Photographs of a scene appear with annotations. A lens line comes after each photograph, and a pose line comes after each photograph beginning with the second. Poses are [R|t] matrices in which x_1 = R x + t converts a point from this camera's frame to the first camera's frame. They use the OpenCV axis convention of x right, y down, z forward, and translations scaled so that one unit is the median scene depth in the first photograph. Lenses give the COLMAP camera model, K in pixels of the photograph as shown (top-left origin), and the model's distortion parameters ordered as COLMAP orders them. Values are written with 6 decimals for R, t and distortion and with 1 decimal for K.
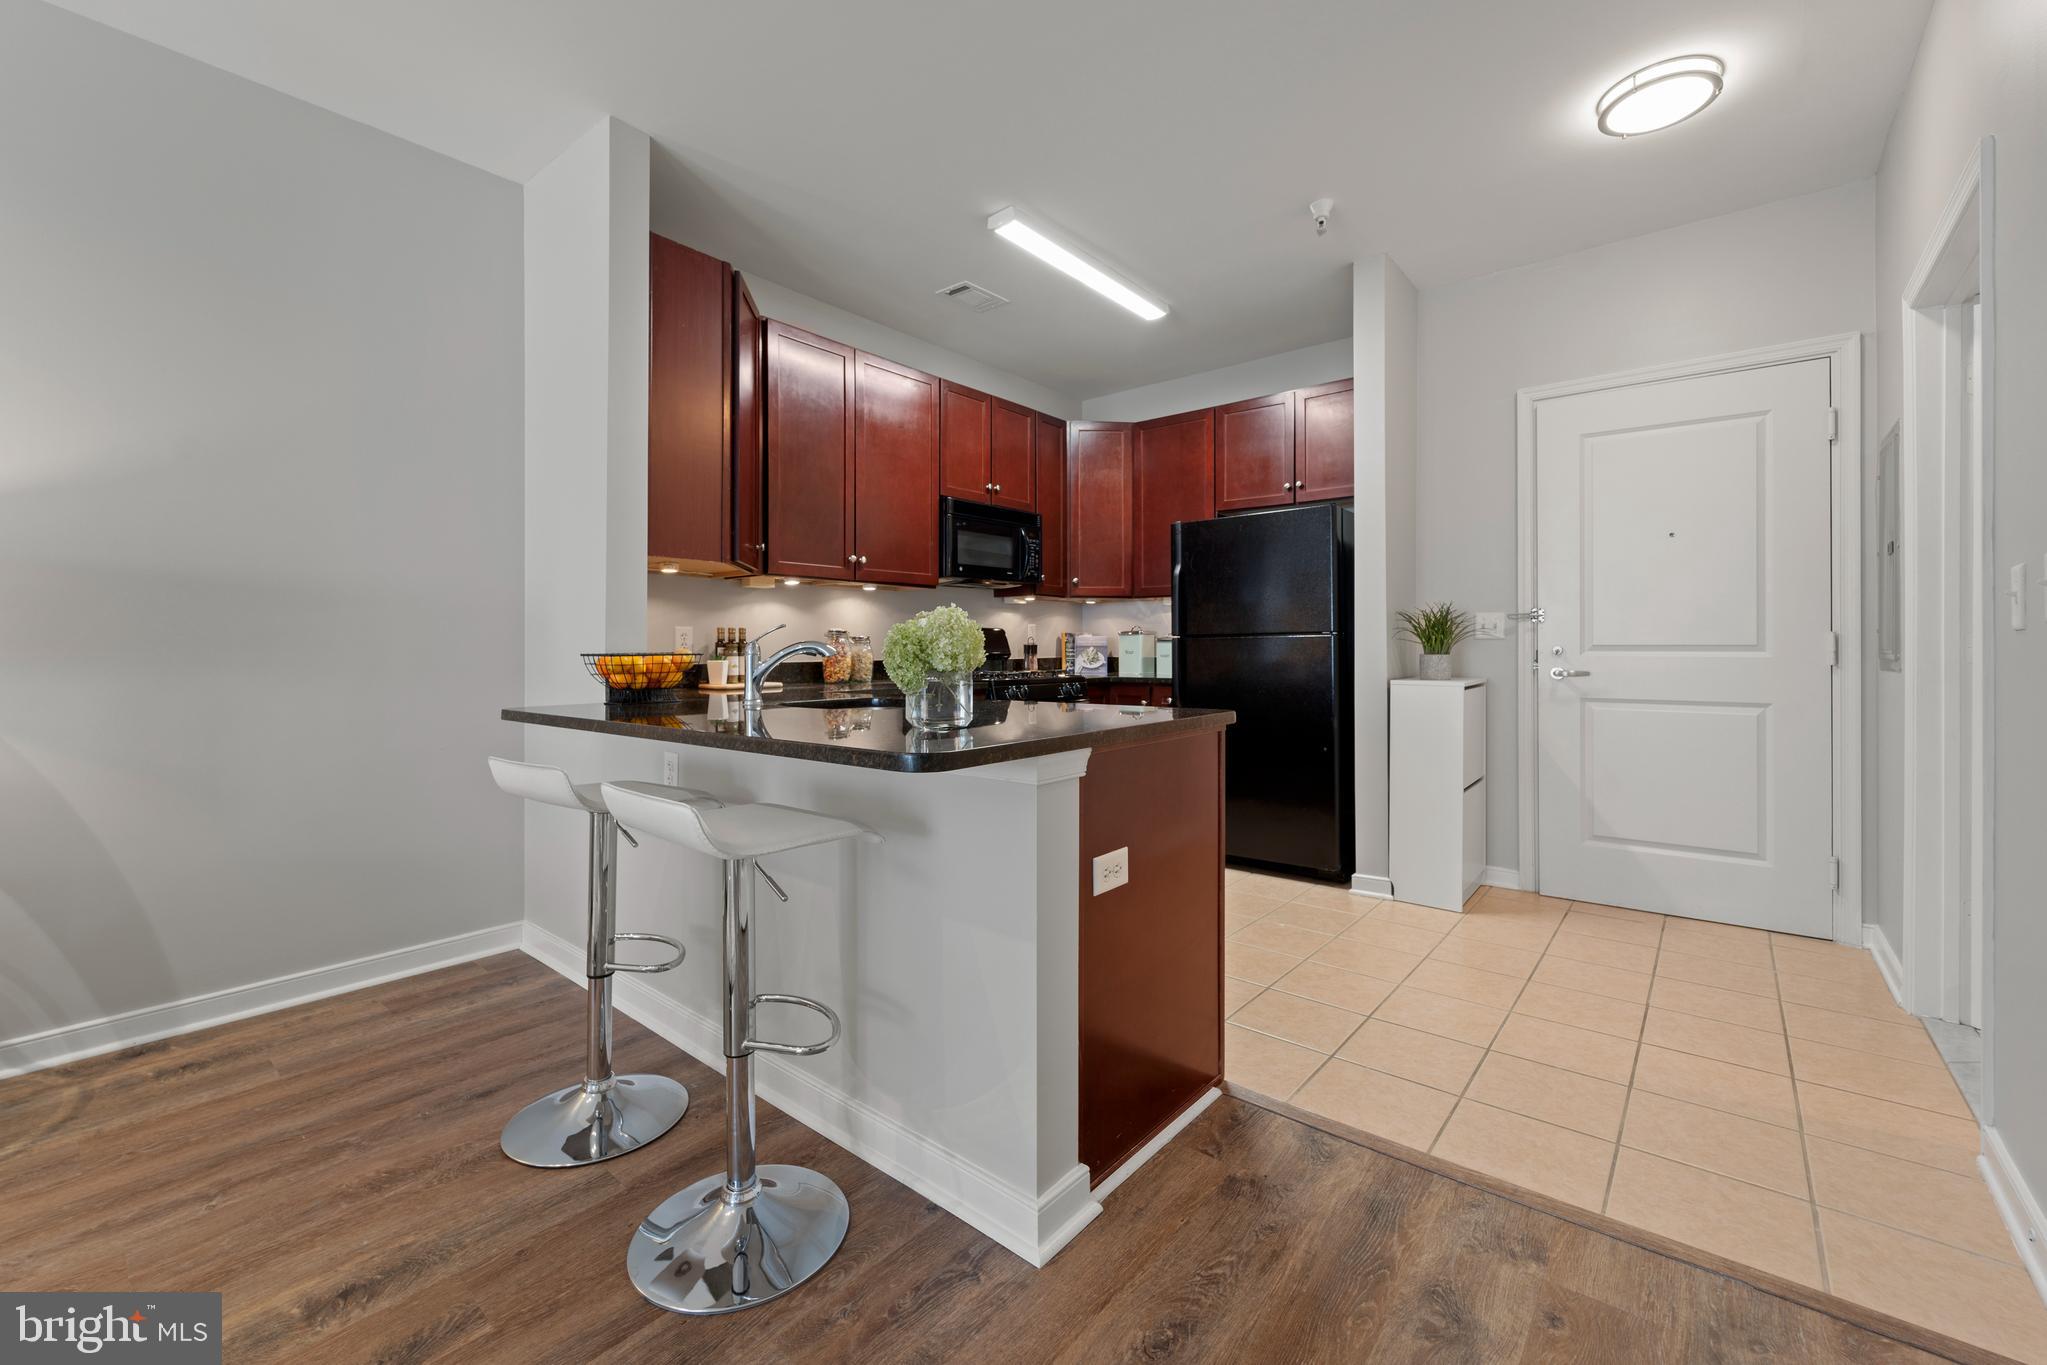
lens RADIAL K [[838.9, 0, 1022.3], [0, 838.9, 648.3], [0, 0, 1]] dist [-0.000180, -0.000011]
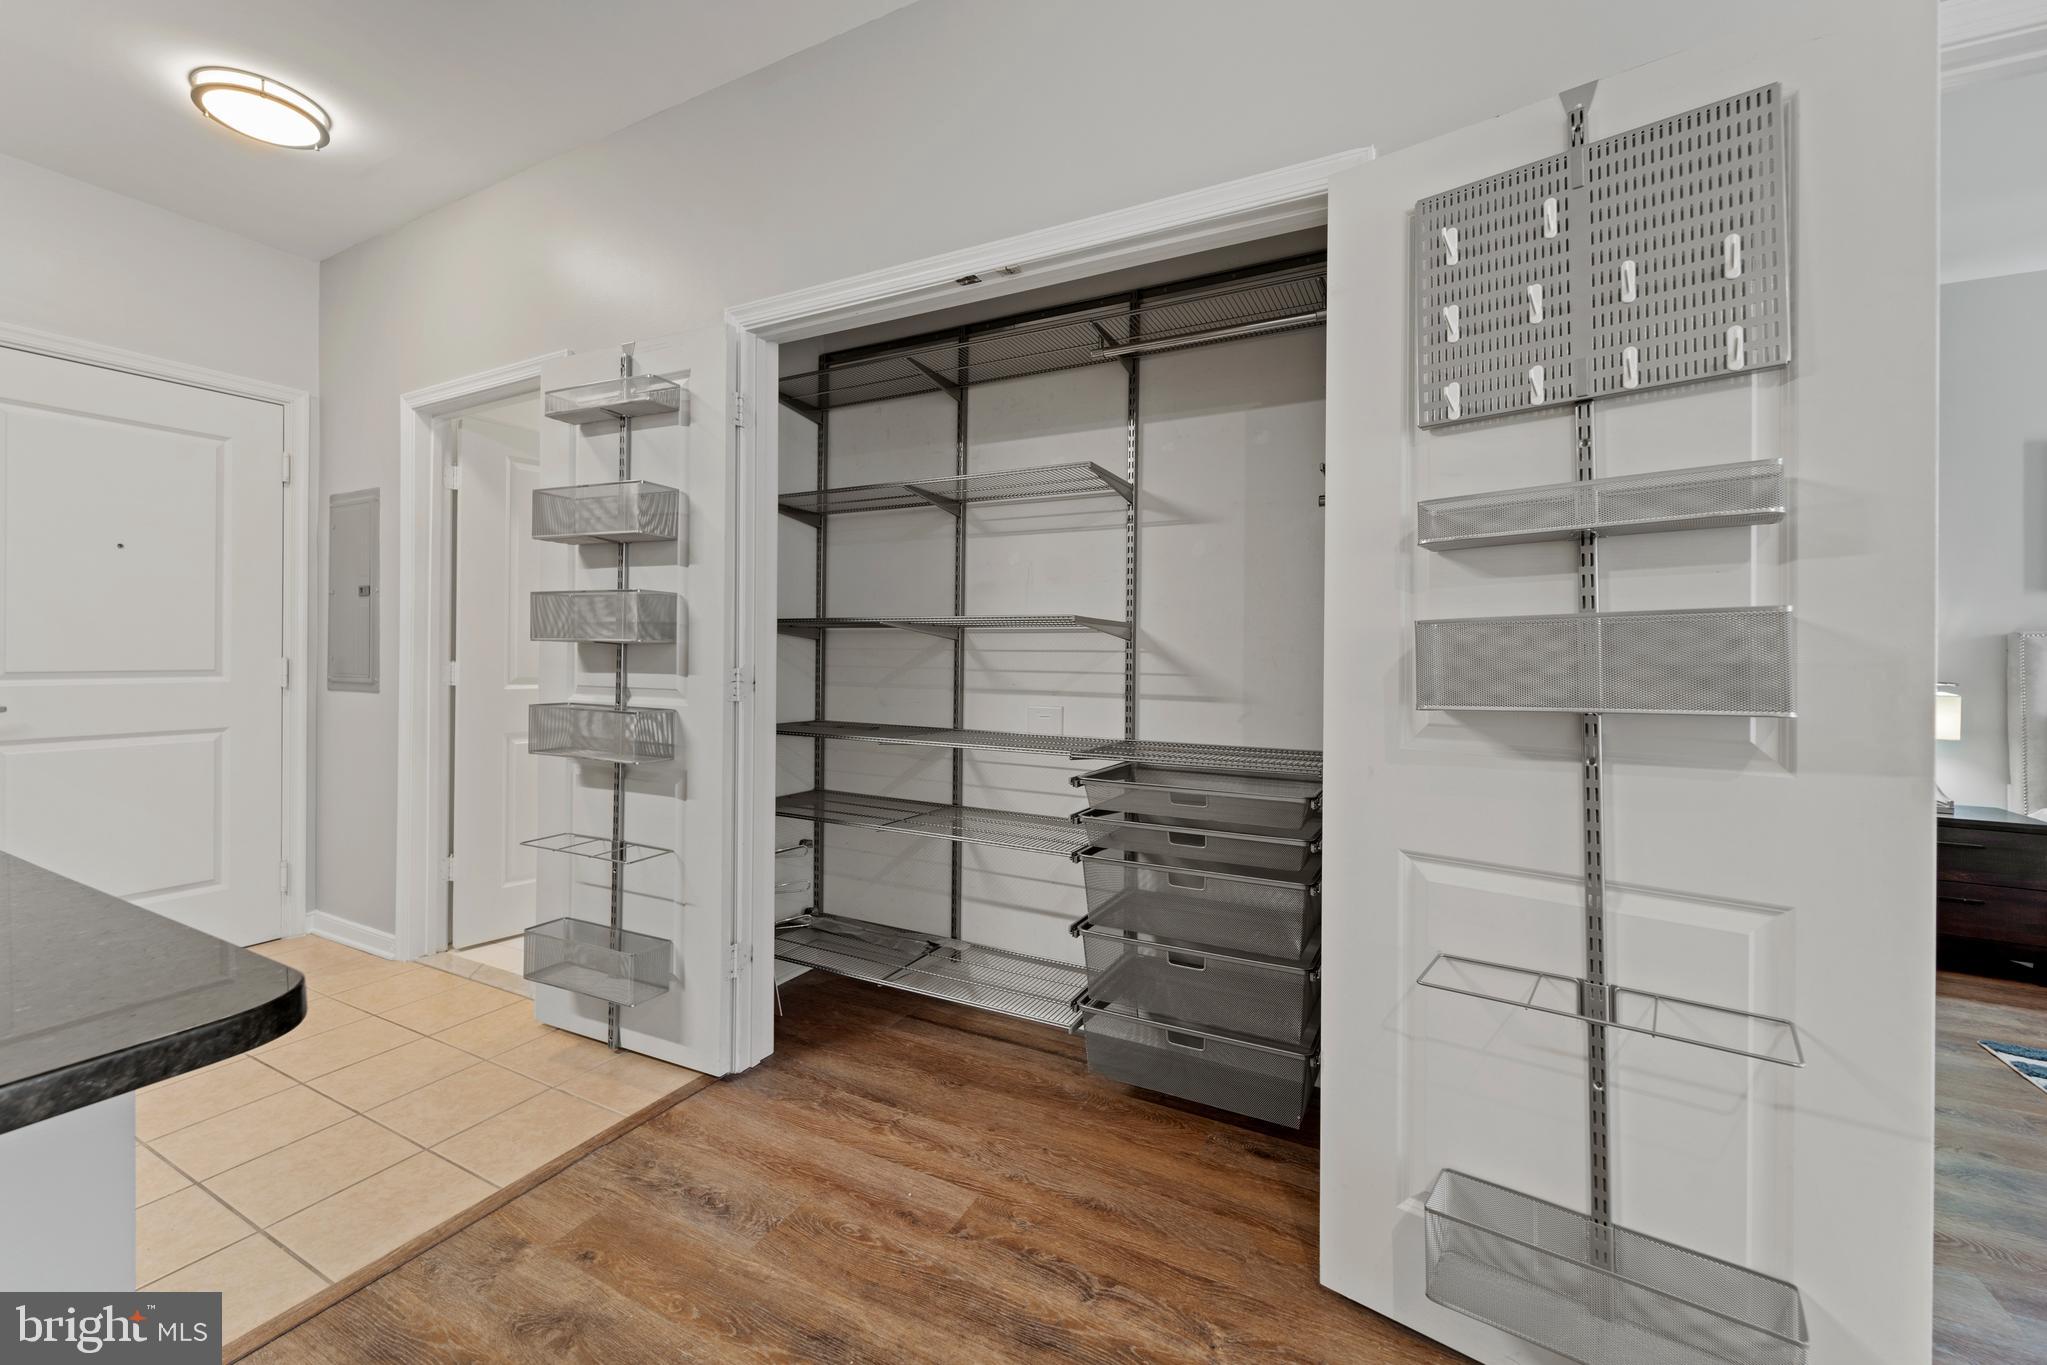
lens RADIAL K [[829.8, 0, 1018.8], [0, 829.8, 652.5], [0, 0, 1]] dist [-0.002801, -0.000357]
pose [[-0.214069, -0.002457, 0.976815, -0.288723], [-0.009622, 0.999954, 0.000407, -0.034195], [-0.976771, -0.009312, -0.214083, 0.282795]]
